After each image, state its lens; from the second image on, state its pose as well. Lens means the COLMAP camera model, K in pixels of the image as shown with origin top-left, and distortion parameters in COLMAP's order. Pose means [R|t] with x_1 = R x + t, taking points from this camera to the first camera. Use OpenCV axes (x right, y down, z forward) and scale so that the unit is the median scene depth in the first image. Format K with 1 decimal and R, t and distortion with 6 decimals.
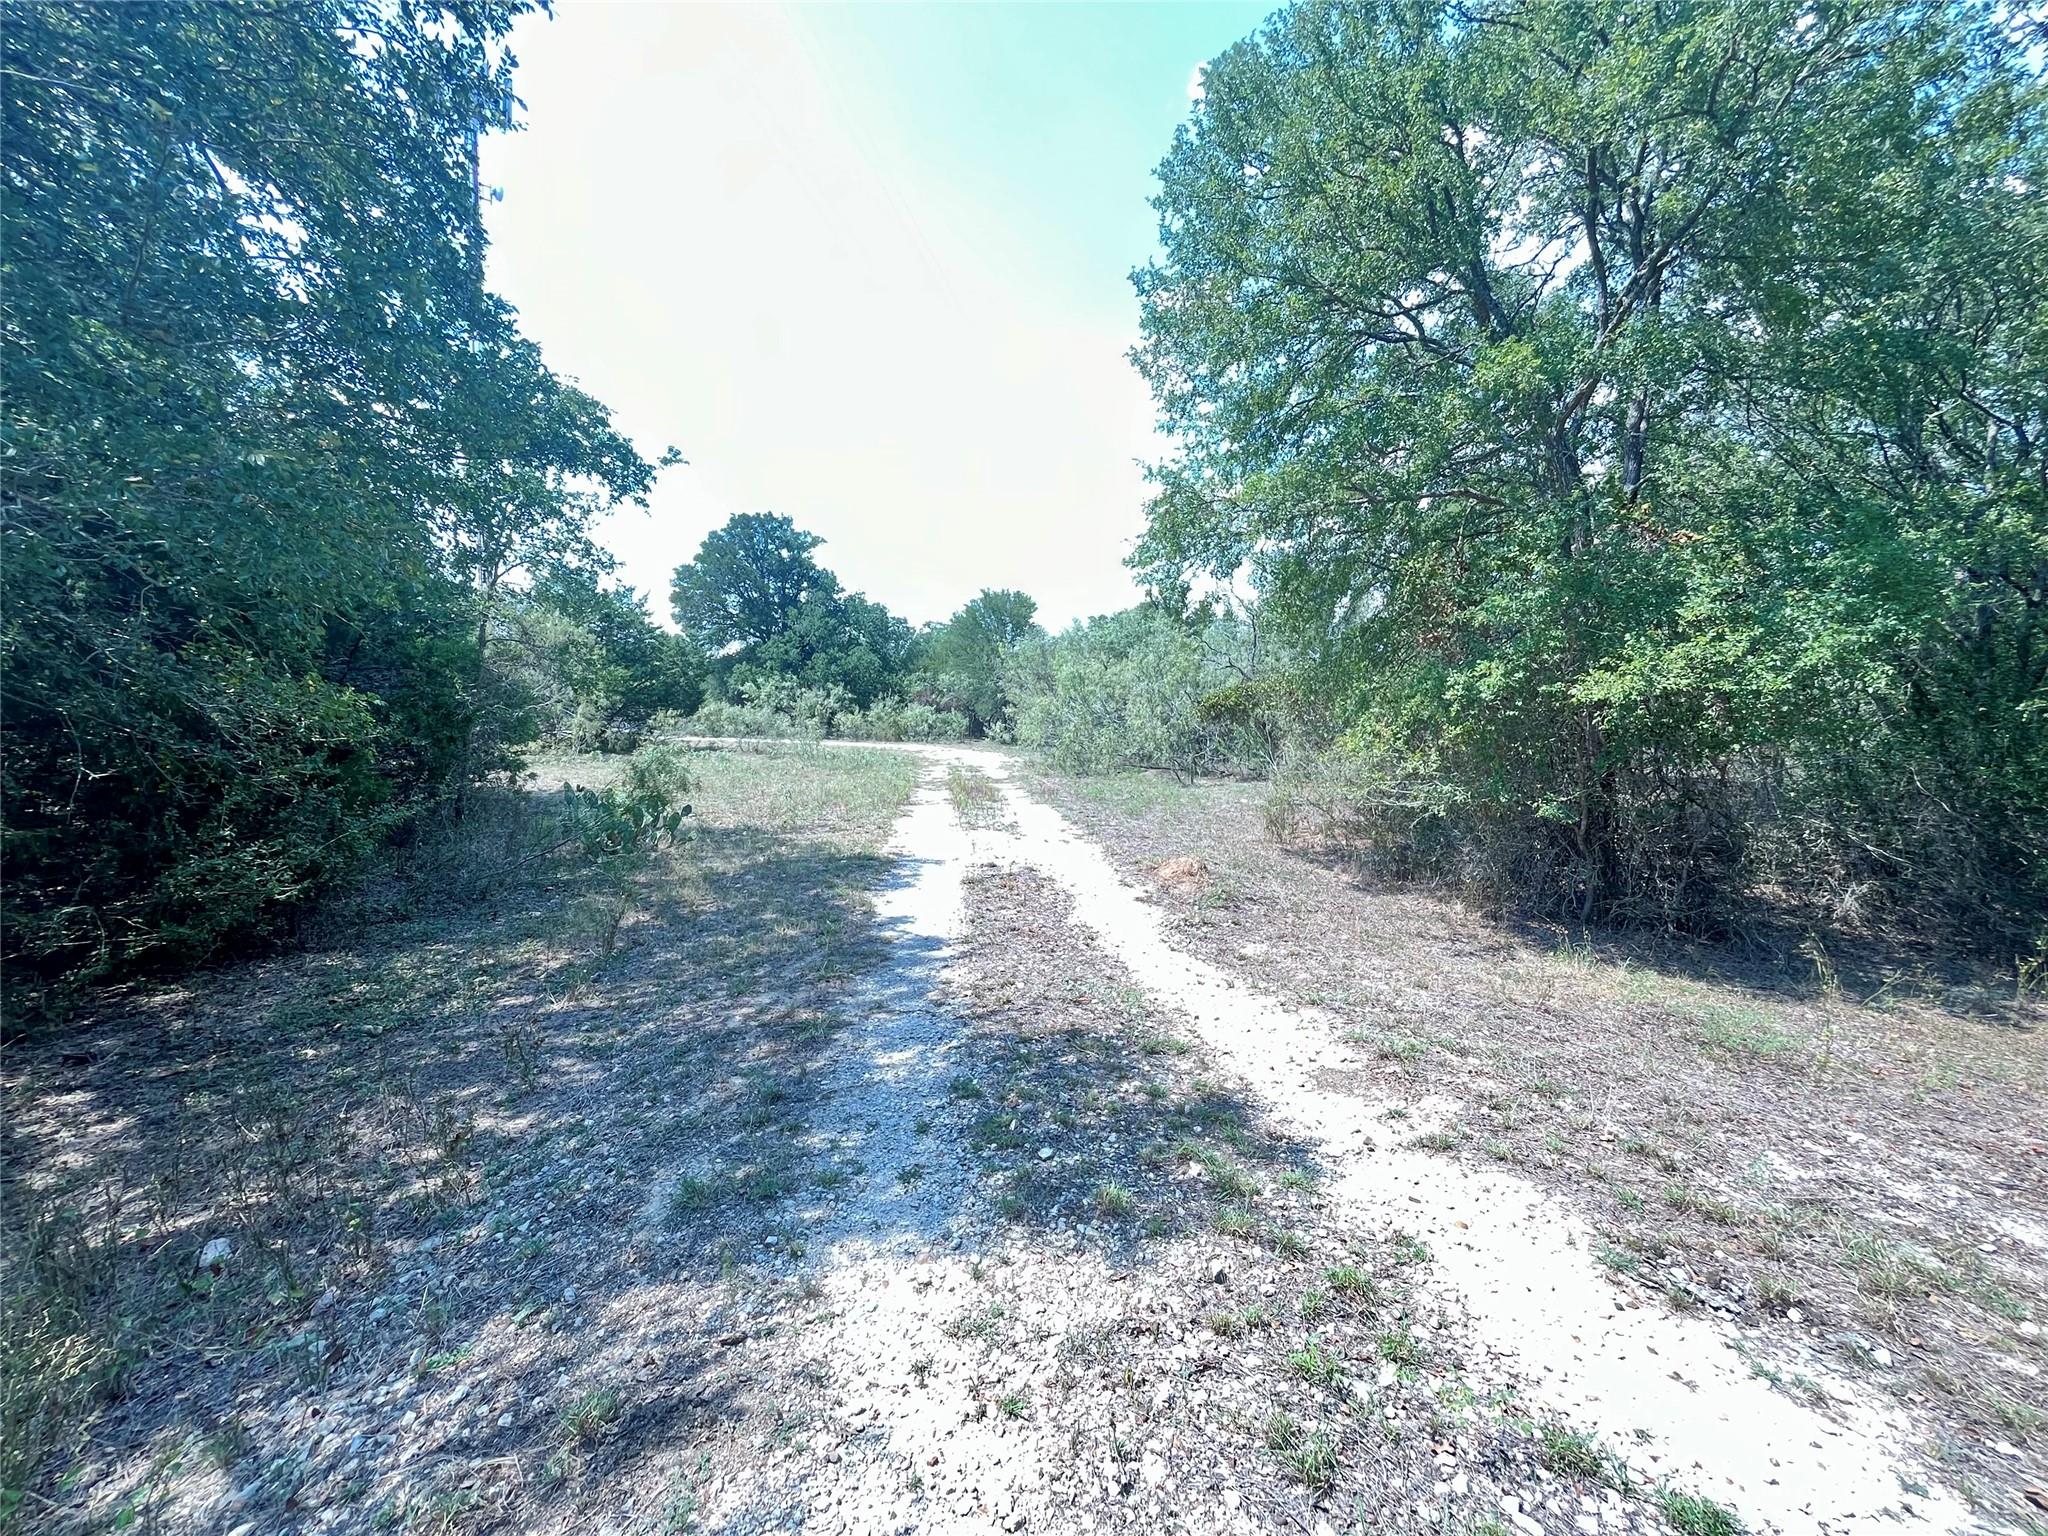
lens RADIAL K [[835.4, 0, 1026.0], [0, 835.4, 759.5], [0, 0, 1]] dist [-0.000091, 0.000256]
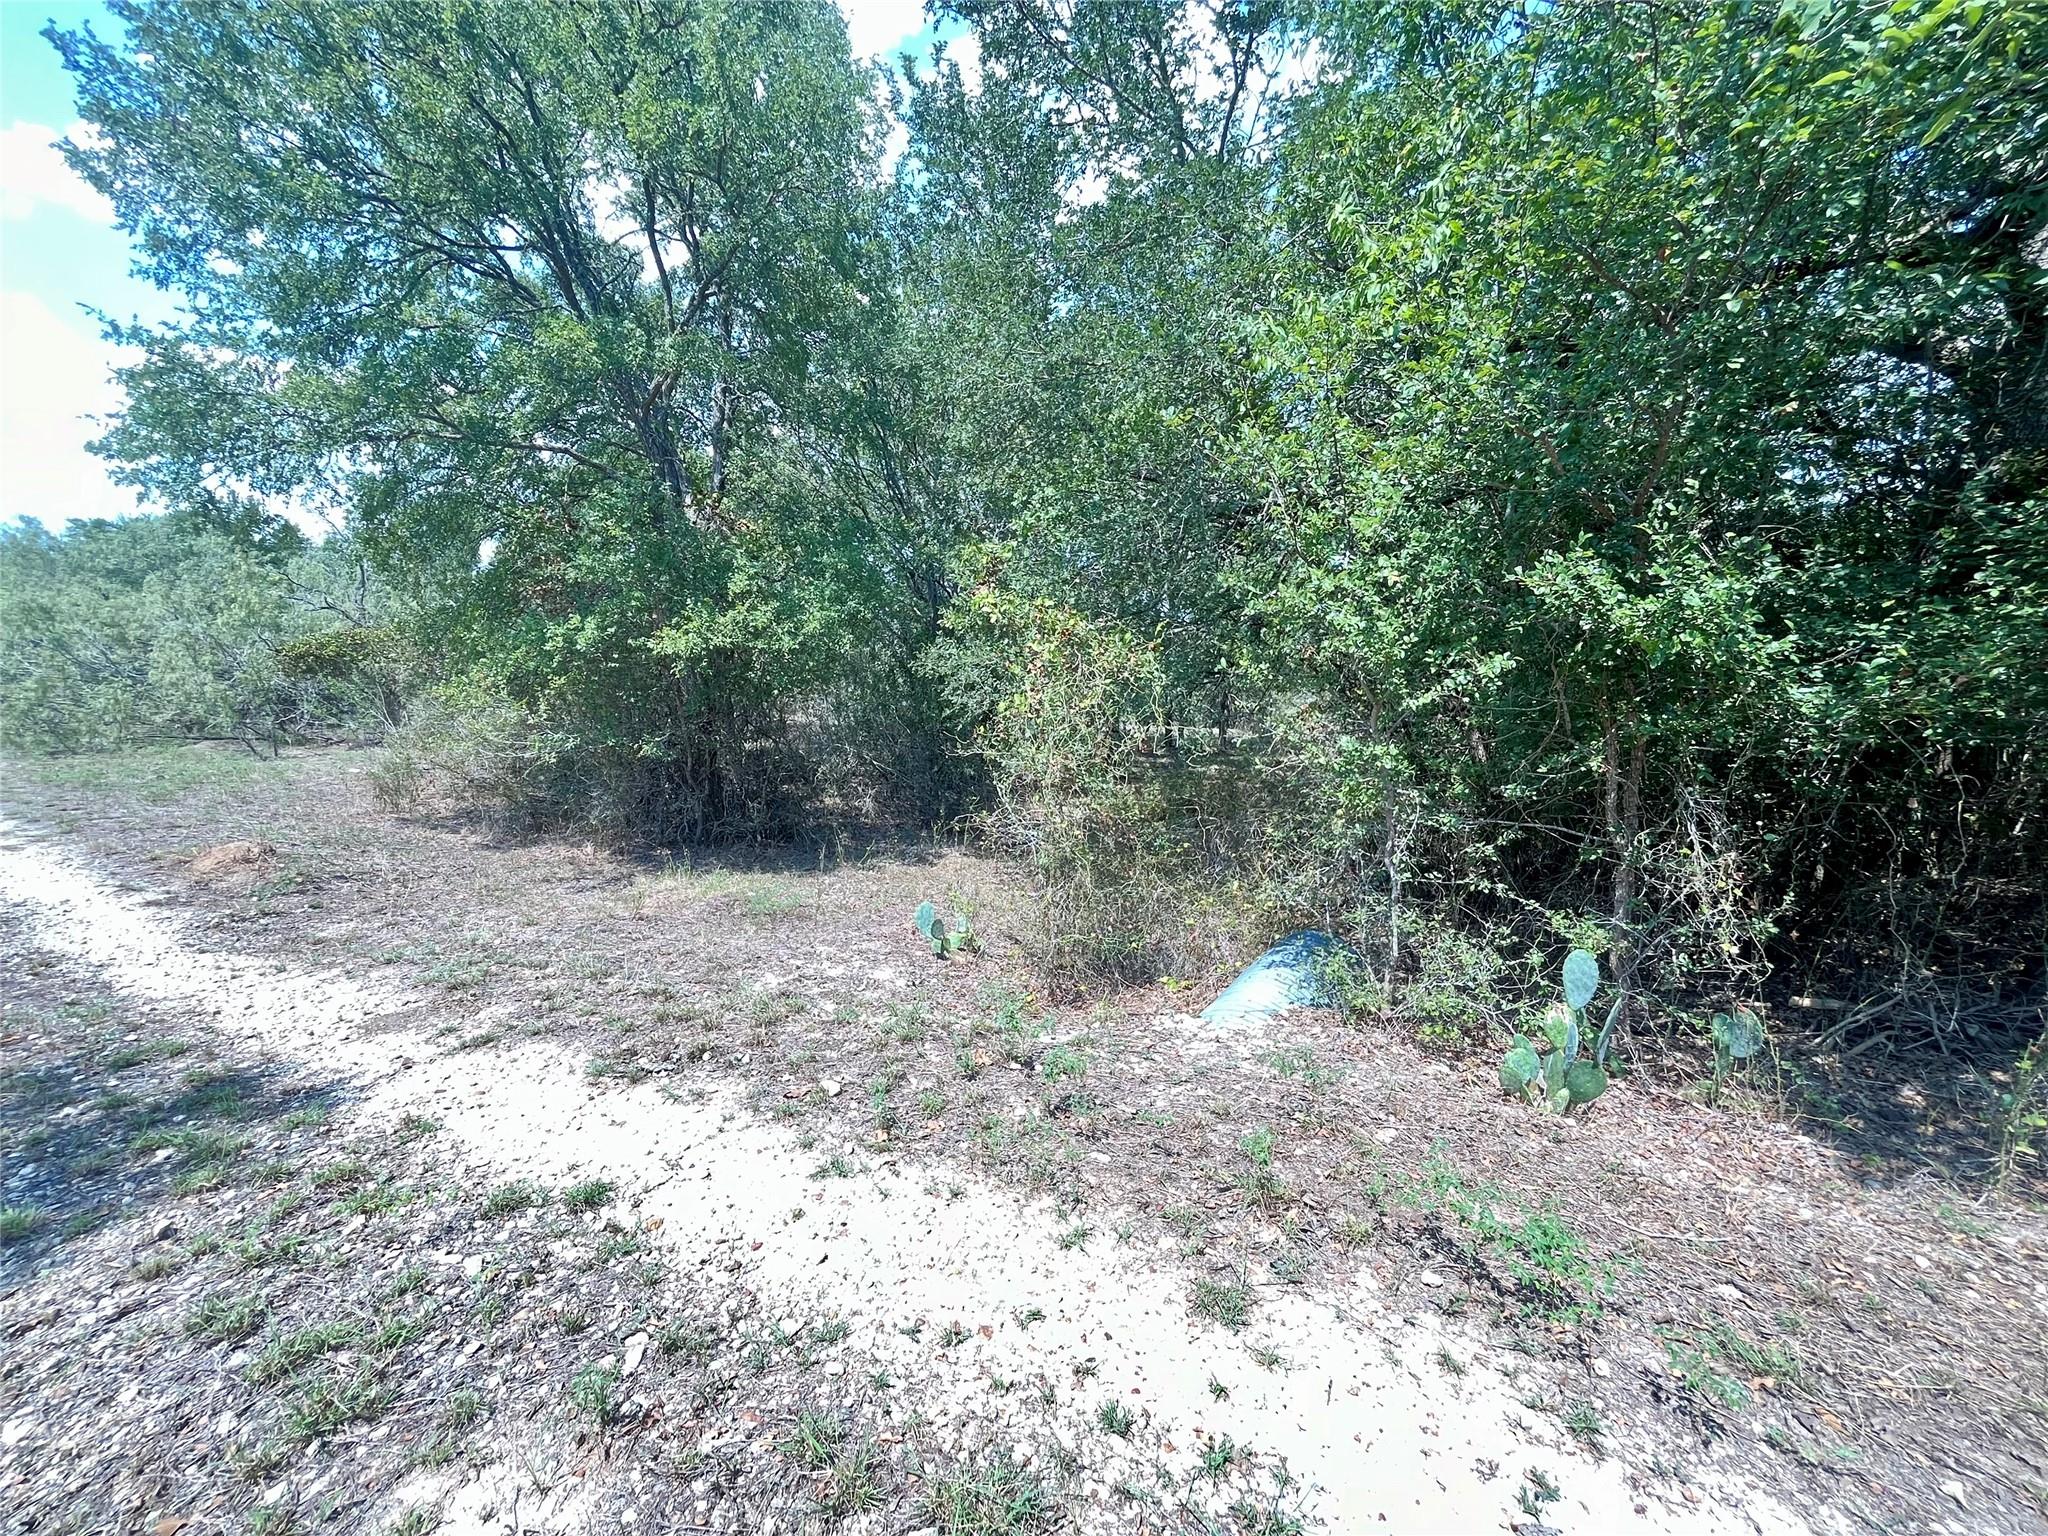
lens RADIAL K [[835.4, 0, 1026.0], [0, 835.4, 759.5], [0, 0, 1]] dist [-0.000091, 0.000256]
pose [[0.611990, -0.074121, 0.787385, 0.038050], [0.034742, 0.997157, 0.066865, 0.015080], [-0.790102, -0.013565, 0.612825, -0.112800]]
